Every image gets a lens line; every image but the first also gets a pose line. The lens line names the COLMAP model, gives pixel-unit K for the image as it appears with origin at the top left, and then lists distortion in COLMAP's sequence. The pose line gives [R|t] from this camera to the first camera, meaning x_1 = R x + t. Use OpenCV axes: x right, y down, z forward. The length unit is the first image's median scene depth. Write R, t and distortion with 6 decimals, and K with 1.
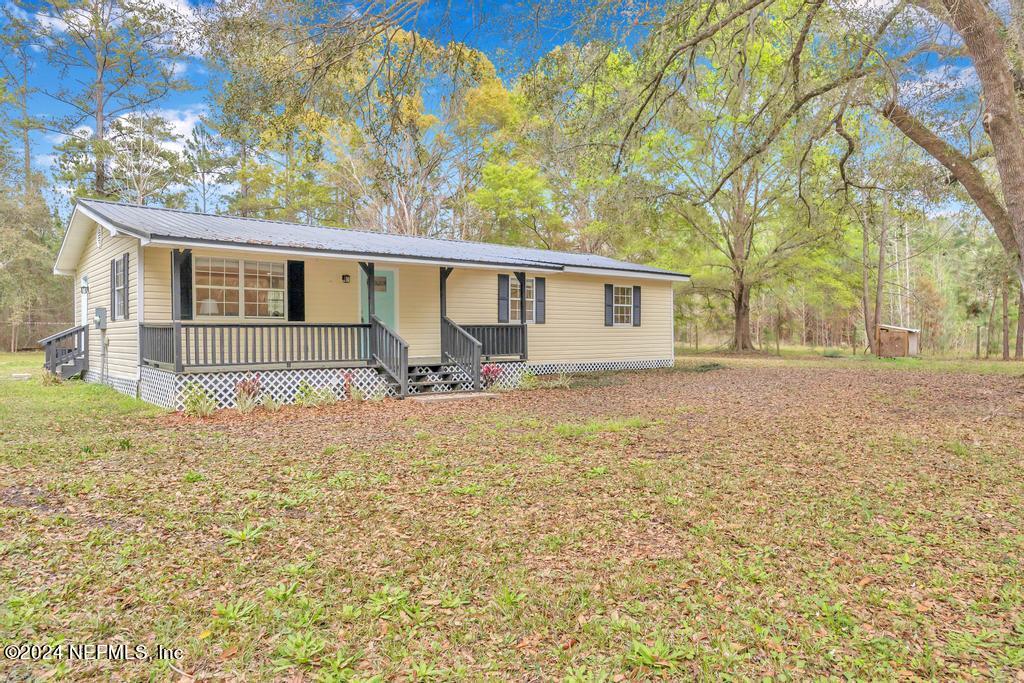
lens RADIAL K [[721.6, 0, 510.2], [0, 721.6, 343.4], [0, 0, 1]] dist [-0.009953, -0.000614]
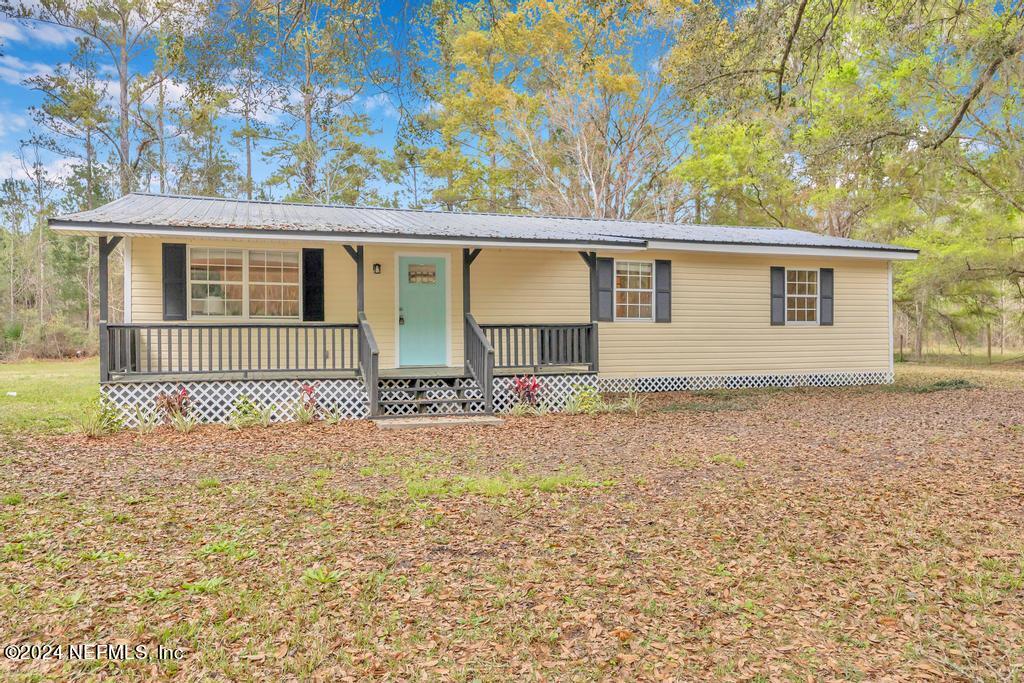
lens RADIAL K [[787.3, 0, 514.5], [0, 787.3, 334.9], [0, 0, 1]] dist [-0.008055, -0.000684]
pose [[0.926122, -0.000770, -0.377223, 0.263922], [-0.004578, 0.999901, -0.013281, -0.003823], [0.377196, 0.014027, 0.926027, 0.249218]]
